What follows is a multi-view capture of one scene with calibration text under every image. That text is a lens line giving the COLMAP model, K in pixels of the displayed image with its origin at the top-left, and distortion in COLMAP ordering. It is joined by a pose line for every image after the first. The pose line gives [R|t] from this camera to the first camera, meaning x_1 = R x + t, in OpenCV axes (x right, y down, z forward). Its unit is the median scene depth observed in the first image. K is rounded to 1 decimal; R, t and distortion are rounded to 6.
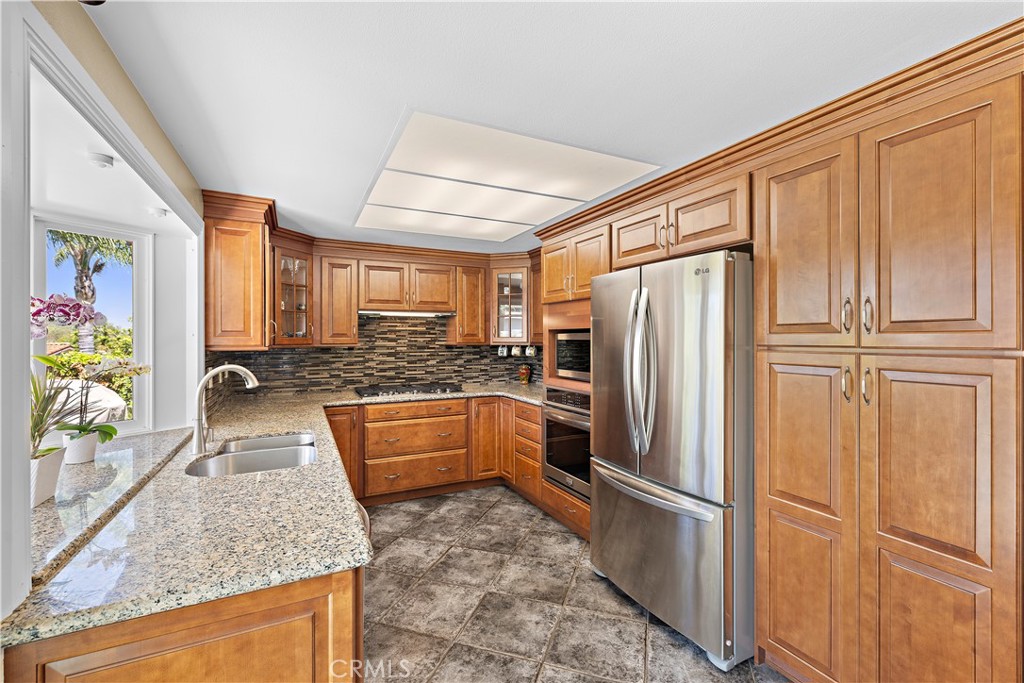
lens RADIAL K [[436.4, 0, 510.2], [0, 436.4, 339.7], [0, 0, 1]] dist [0.007323, -0.000055]
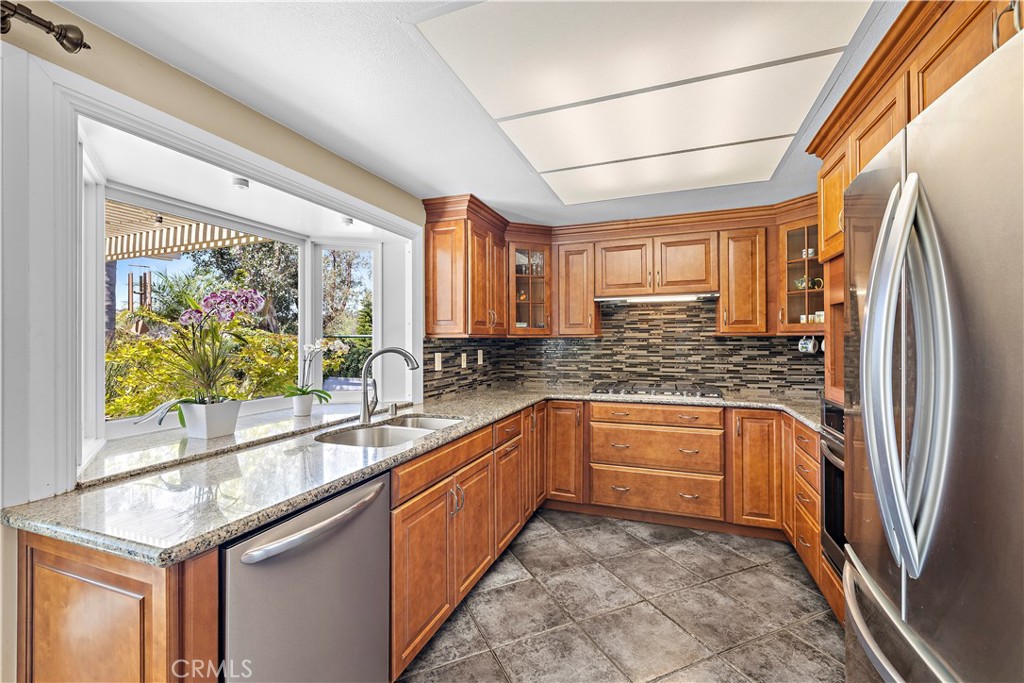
lens RADIAL K [[436.4, 0, 509.3], [0, 436.4, 337.4], [0, 0, 1]] dist [0.007323, -0.000055]
pose [[0.680241, -0.006158, -0.732963, 0.199747], [0.001829, 0.999976, -0.006703, 0.021295], [0.732986, 0.003219, 0.680236, 0.245492]]
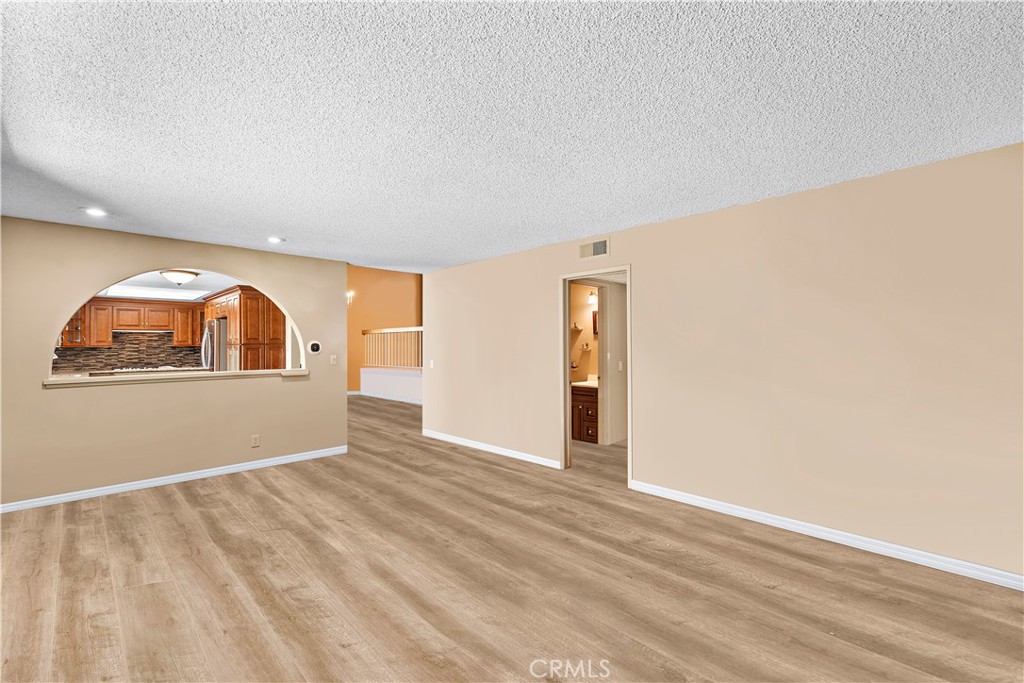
lens RADIAL K [[436.4, 0, 512.2], [0, 436.4, 339.3], [0, 0, 1]] dist [0.007323, -0.000055]
pose [[0.950190, -0.000037, 0.311672, 0.827957], [0.004878, 0.999879, -0.014752, 0.019015], [-0.311634, 0.015538, 0.950075, -1.621951]]
